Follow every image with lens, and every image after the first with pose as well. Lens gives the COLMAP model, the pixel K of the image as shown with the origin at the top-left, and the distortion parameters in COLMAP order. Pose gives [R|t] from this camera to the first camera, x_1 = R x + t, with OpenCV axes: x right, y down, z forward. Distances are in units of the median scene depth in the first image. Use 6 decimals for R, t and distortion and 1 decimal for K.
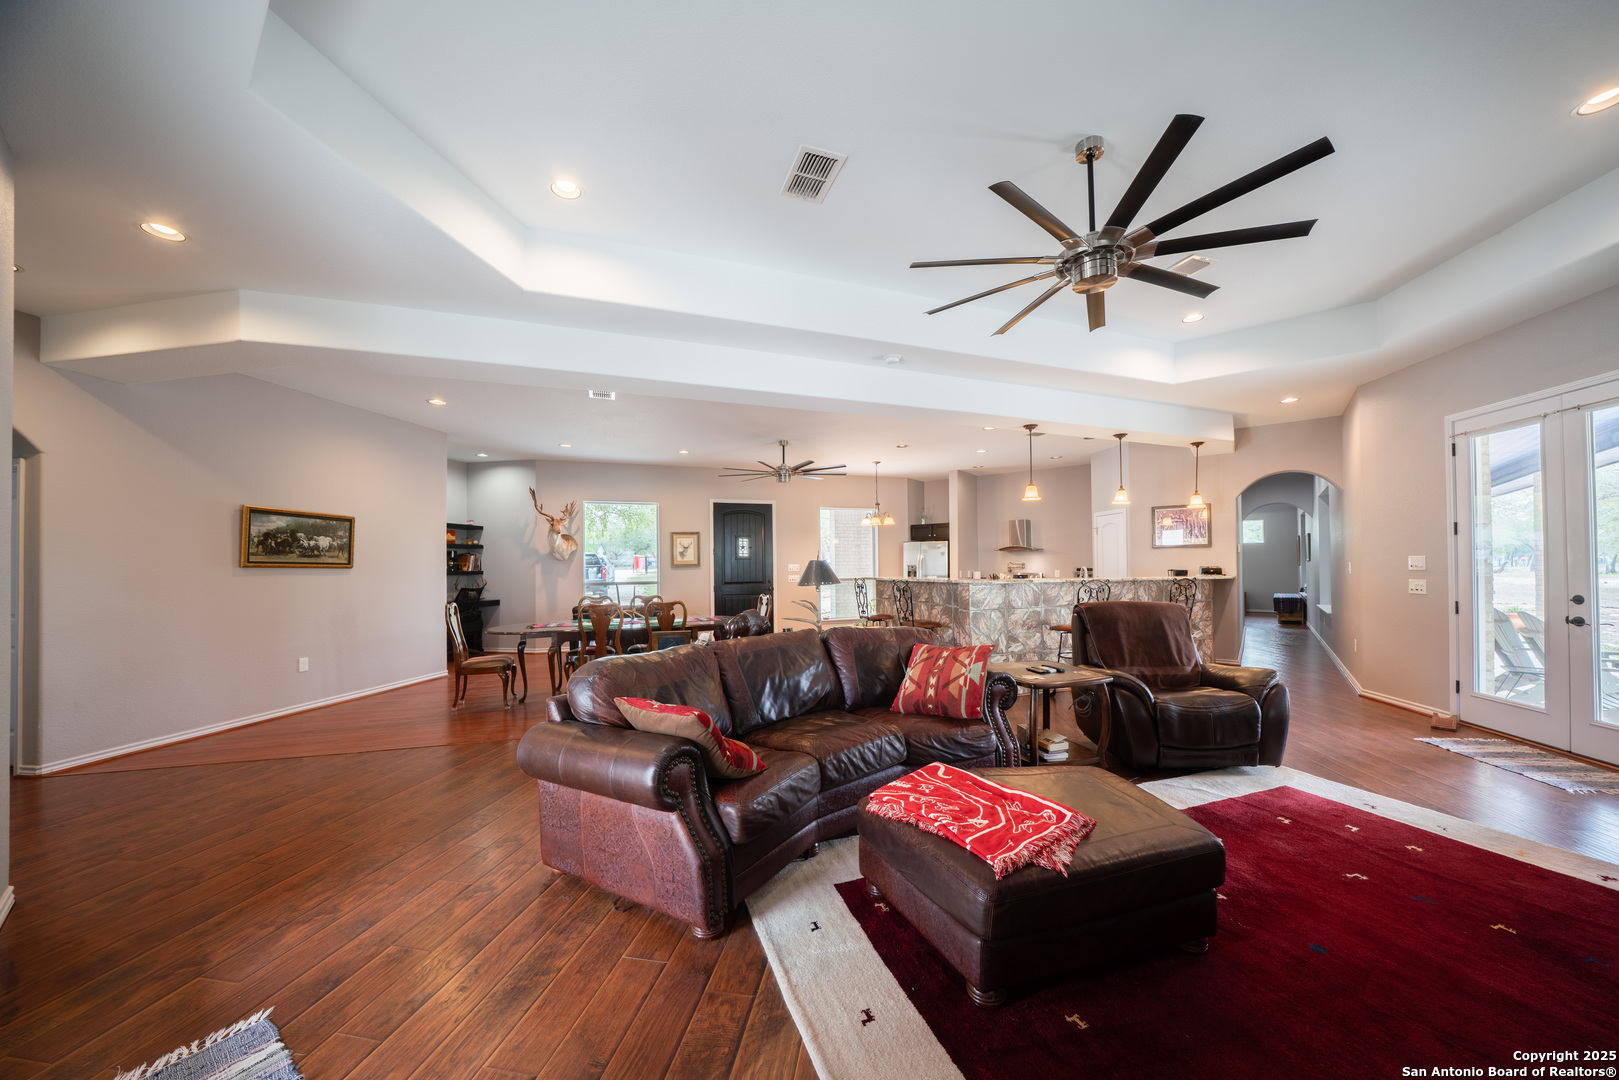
lens RADIAL K [[566.7, 0, 794.3], [0, 566.7, 549.3], [0, 0, 1]] dist [-0.021787, -0.000339]
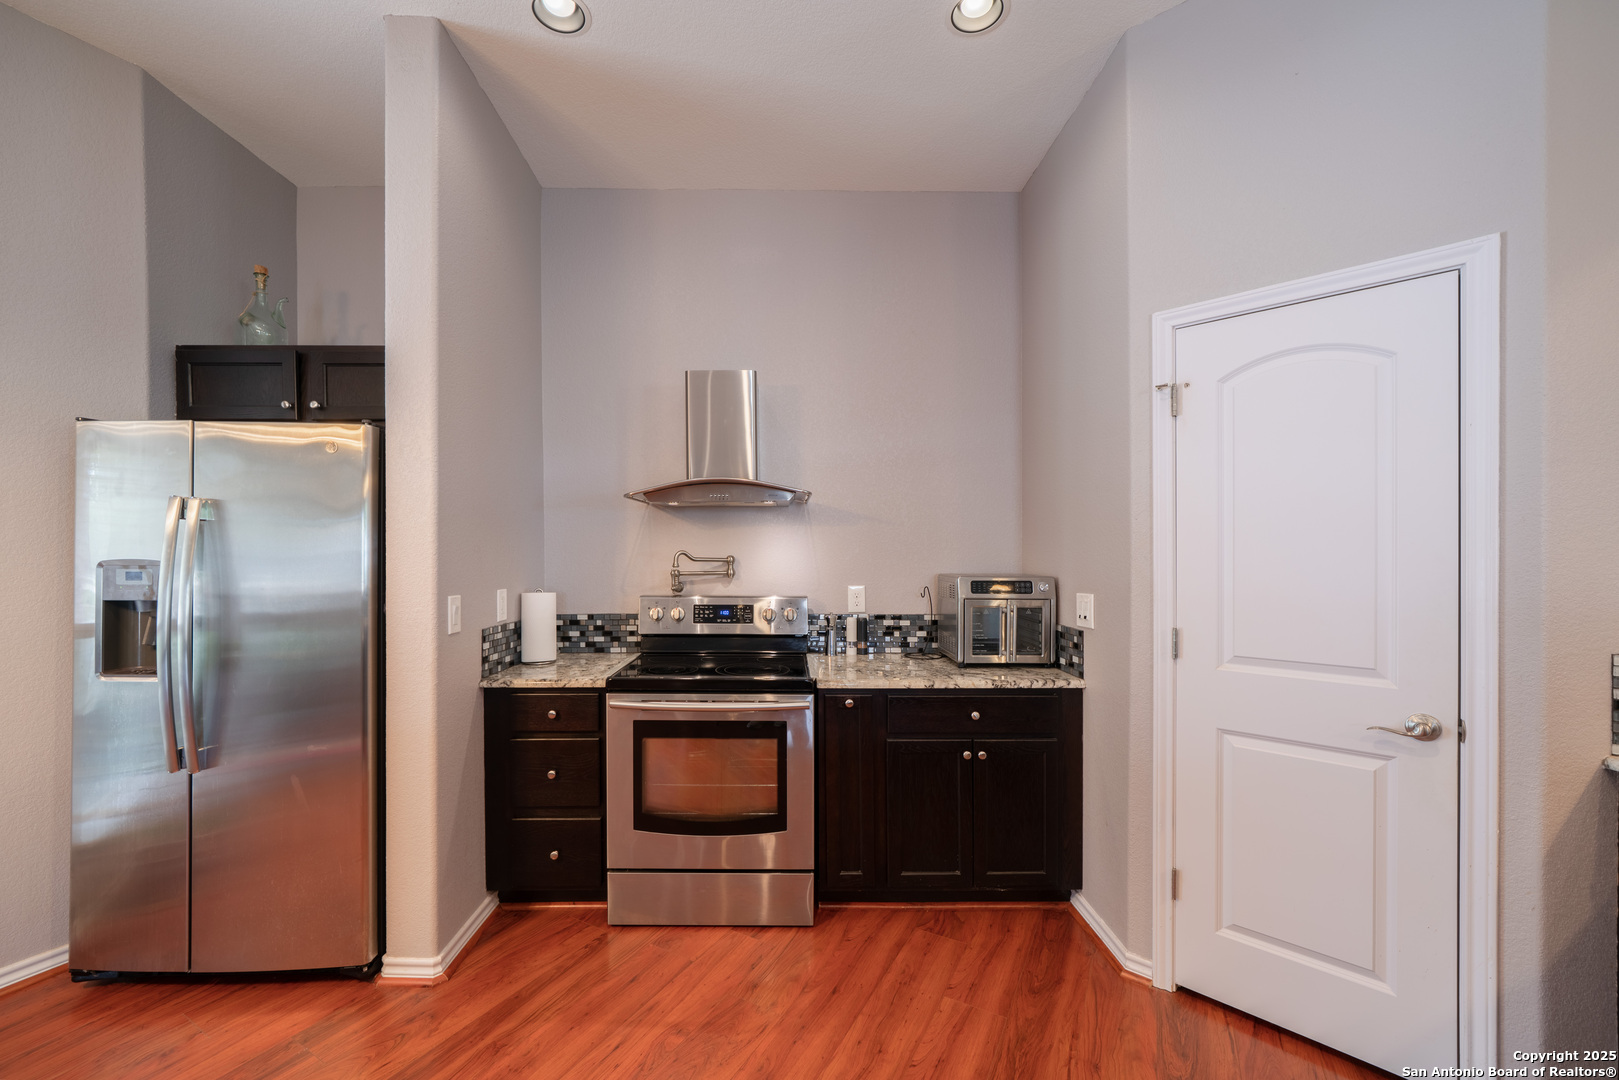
lens RADIAL K [[633.6, 0, 802.7], [0, 633.6, 551.7], [0, 0, 1]] dist [-0.001998, -0.000205]
pose [[0.739613, 0.014633, 0.672873, 0.295067], [-0.028340, 0.999554, 0.009413, 0.022804], [-0.672436, -0.026031, 0.739698, 0.948336]]
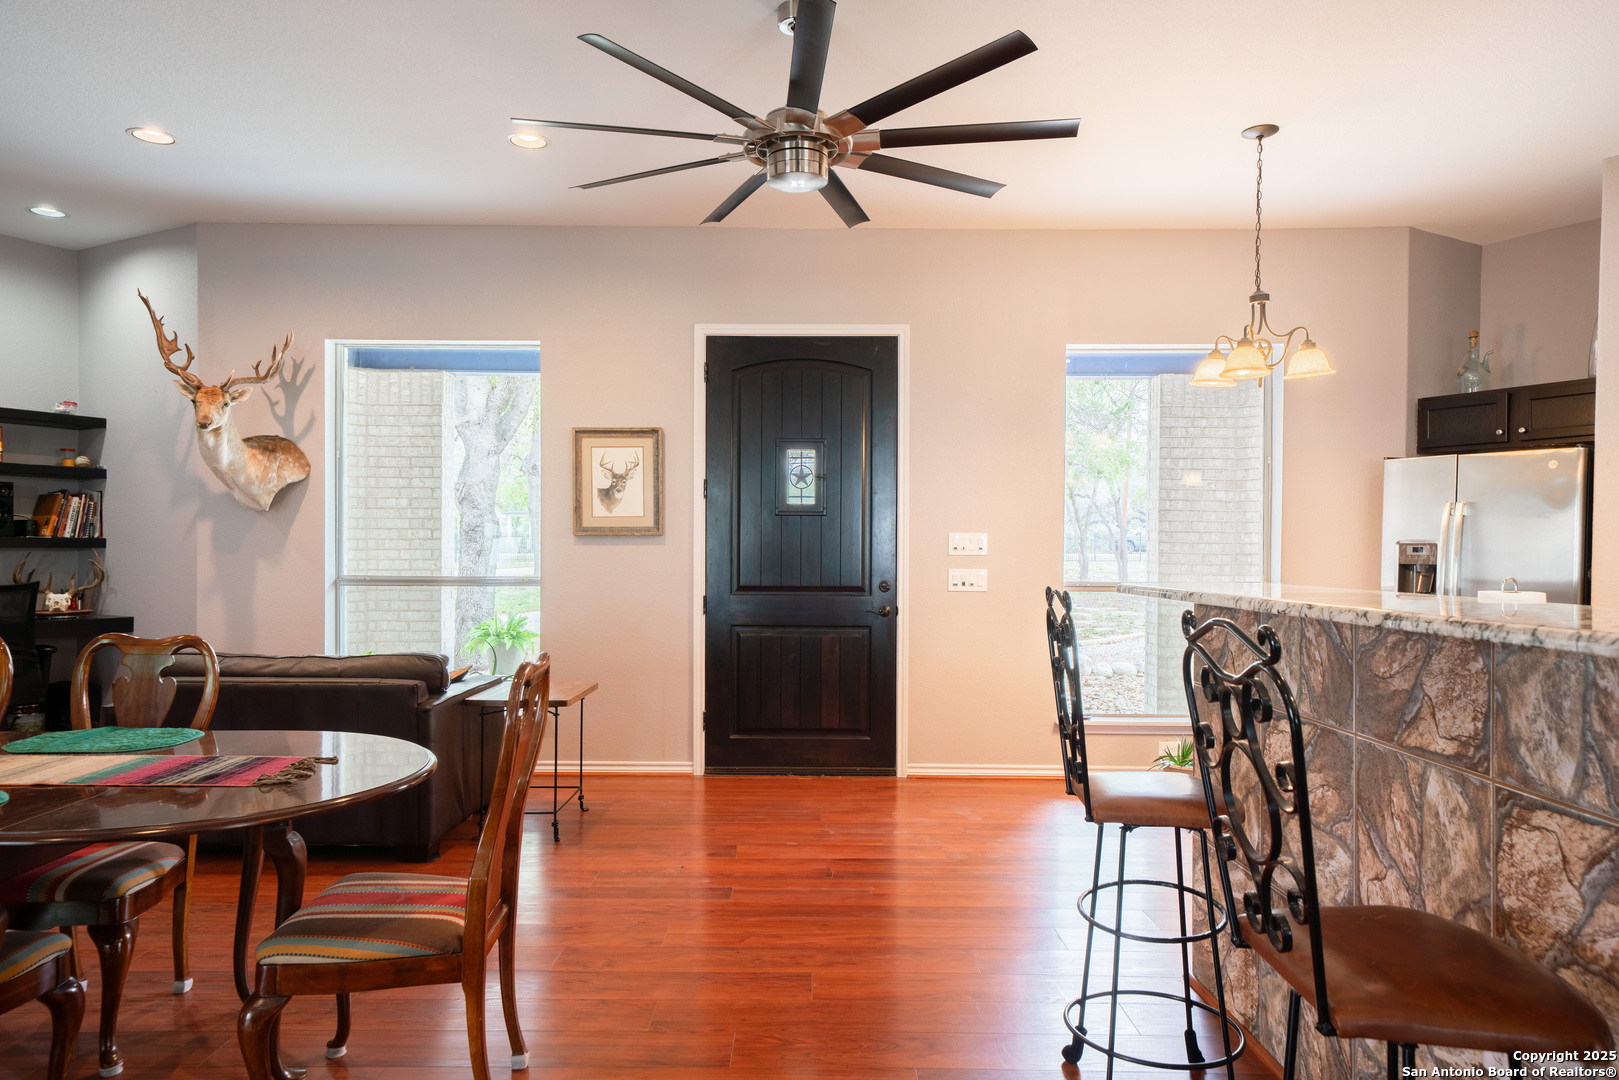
lens RADIAL K [[1057.7, 0, 799.2], [0, 1057.7, 556.7], [0, 0, 1]] dist [0.021894, 0.005574]
pose [[0.942333, 0.018970, -0.334138, 0.128218], [-0.006955, 0.999287, 0.037118, 0.023006], [0.334603, -0.032654, 0.941793, 0.538858]]
